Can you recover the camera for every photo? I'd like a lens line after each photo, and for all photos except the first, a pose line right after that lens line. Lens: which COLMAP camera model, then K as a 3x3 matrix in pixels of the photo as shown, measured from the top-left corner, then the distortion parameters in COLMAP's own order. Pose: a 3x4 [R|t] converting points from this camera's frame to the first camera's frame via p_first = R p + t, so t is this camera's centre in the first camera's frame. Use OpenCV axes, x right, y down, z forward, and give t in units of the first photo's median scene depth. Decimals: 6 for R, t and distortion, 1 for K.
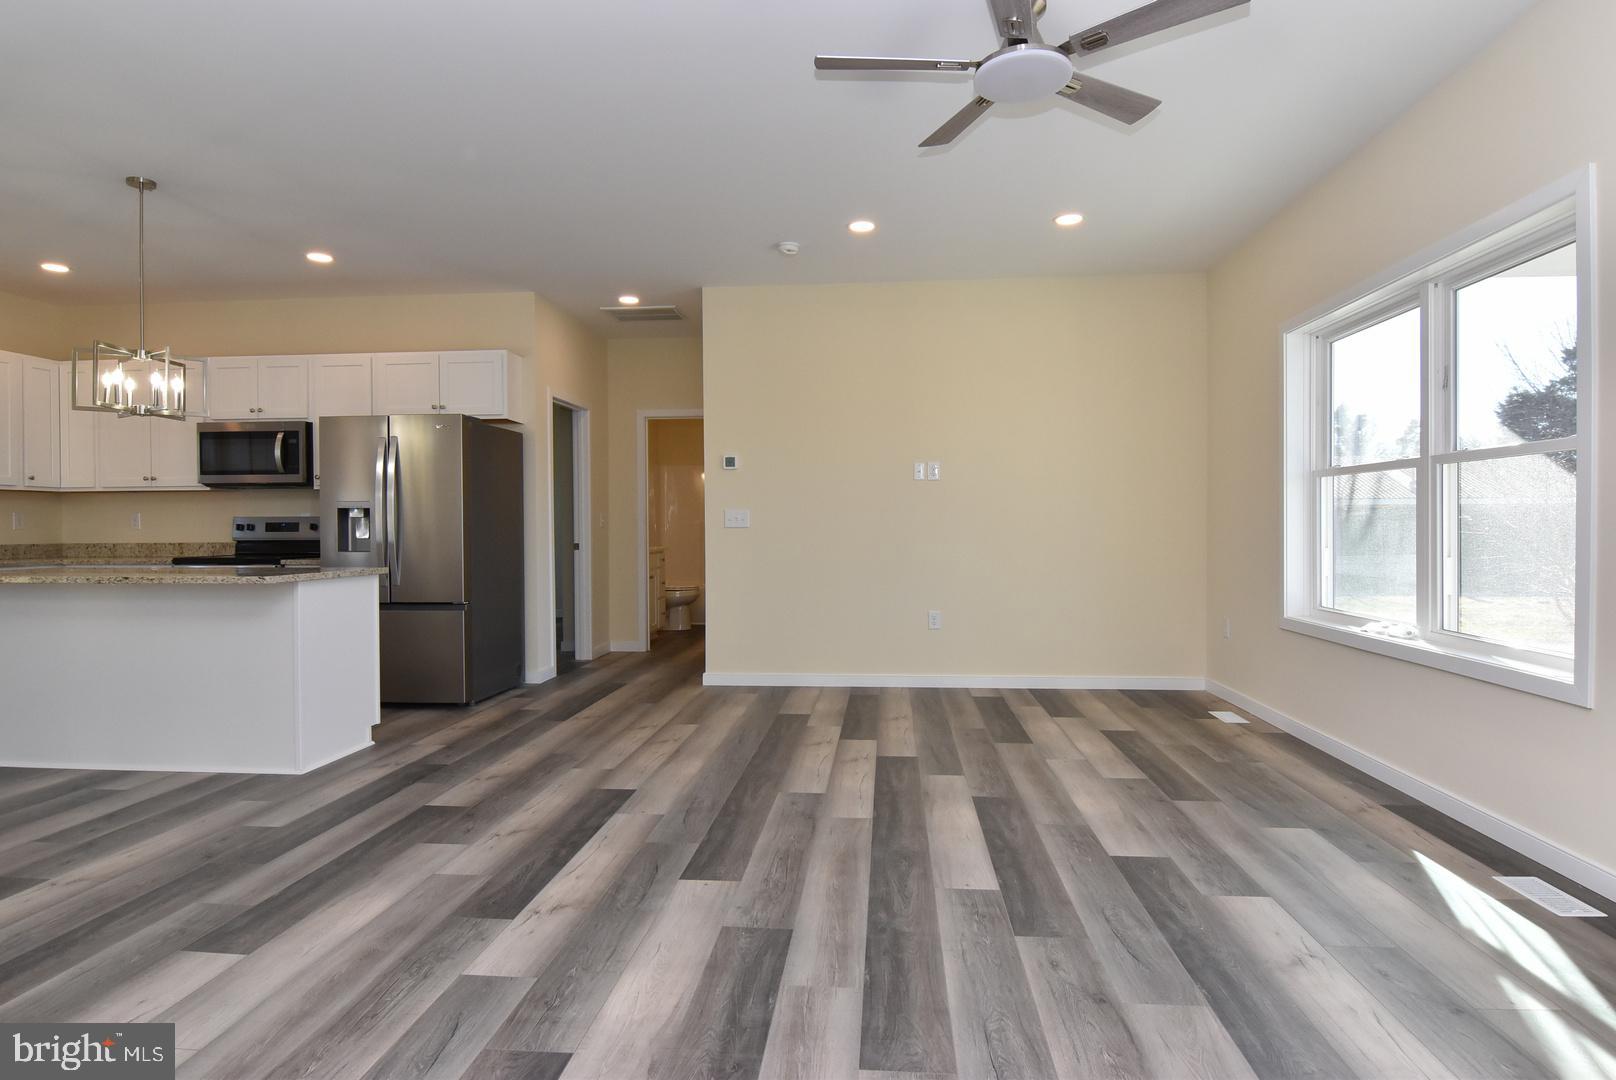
lens RADIAL K [[878.0, 0, 812.8], [0, 878.0, 539.3], [0, 0, 1]] dist [0.004409, -0.018819]
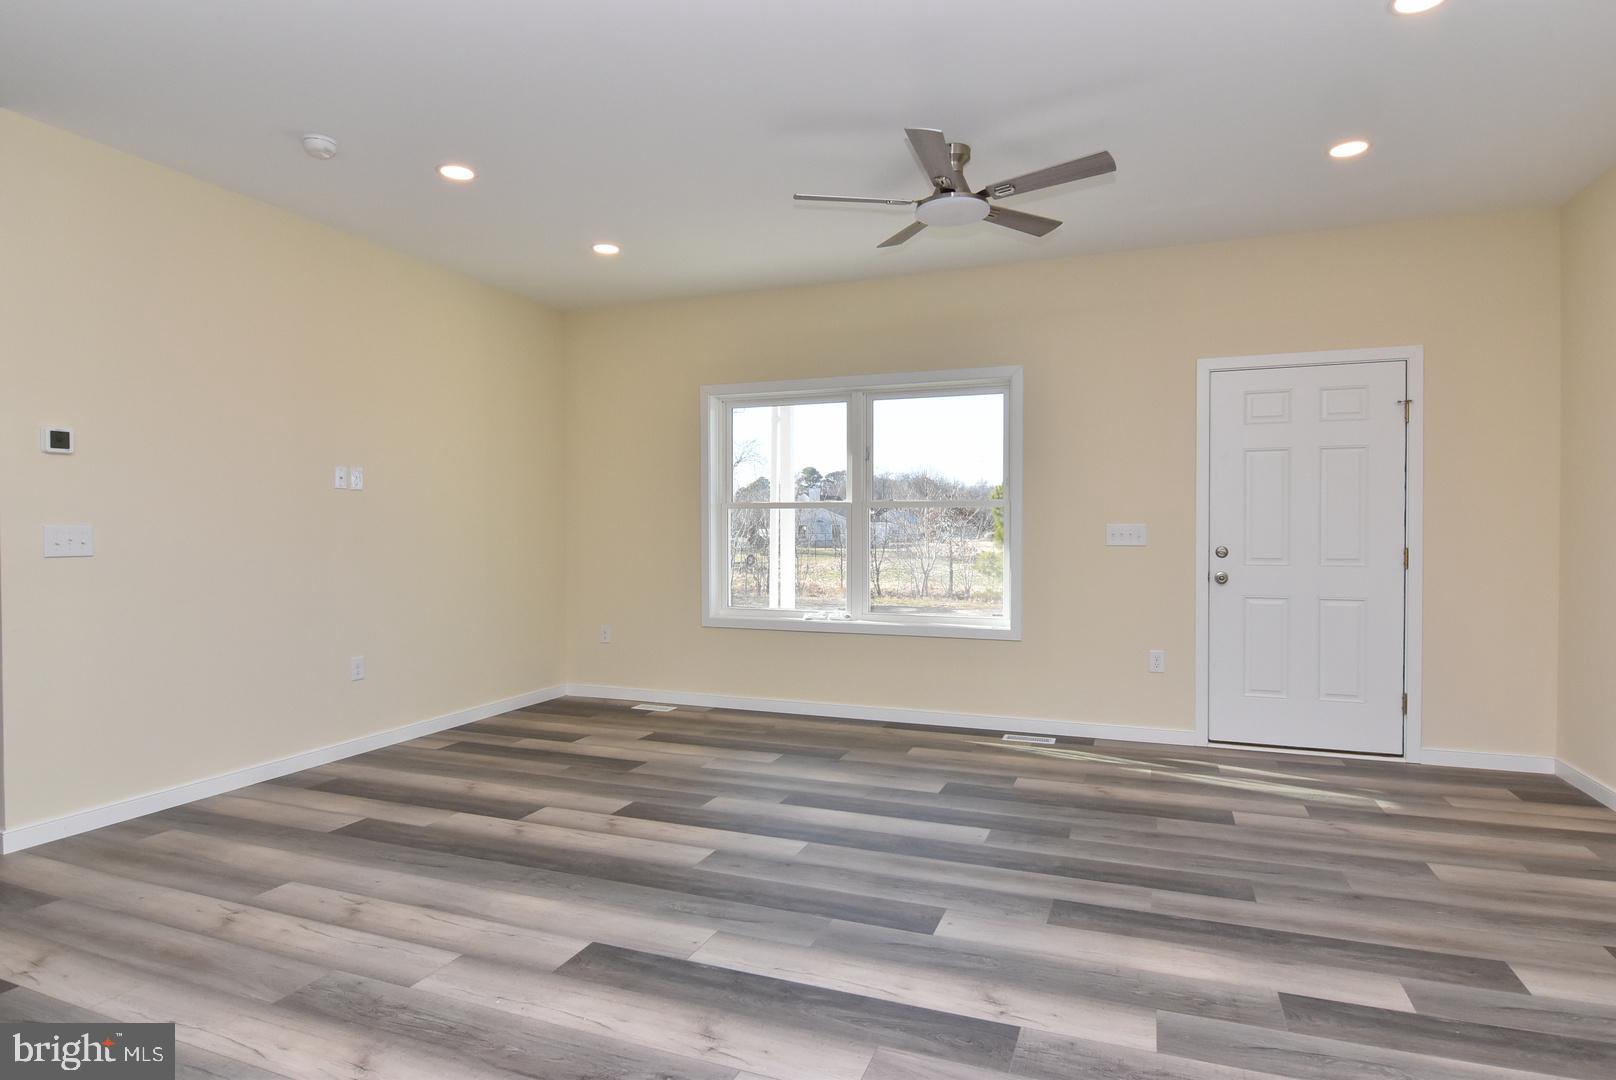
lens RADIAL K [[878.0, 0, 812.8], [0, 878.0, 539.3], [0, 0, 1]] dist [0.004409, -0.018819]
pose [[0.278626, -0.006395, 0.960378, -0.757363], [0.012192, 0.999921, 0.003122, -0.031291], [-0.960322, 0.010839, 0.278682, 0.589399]]
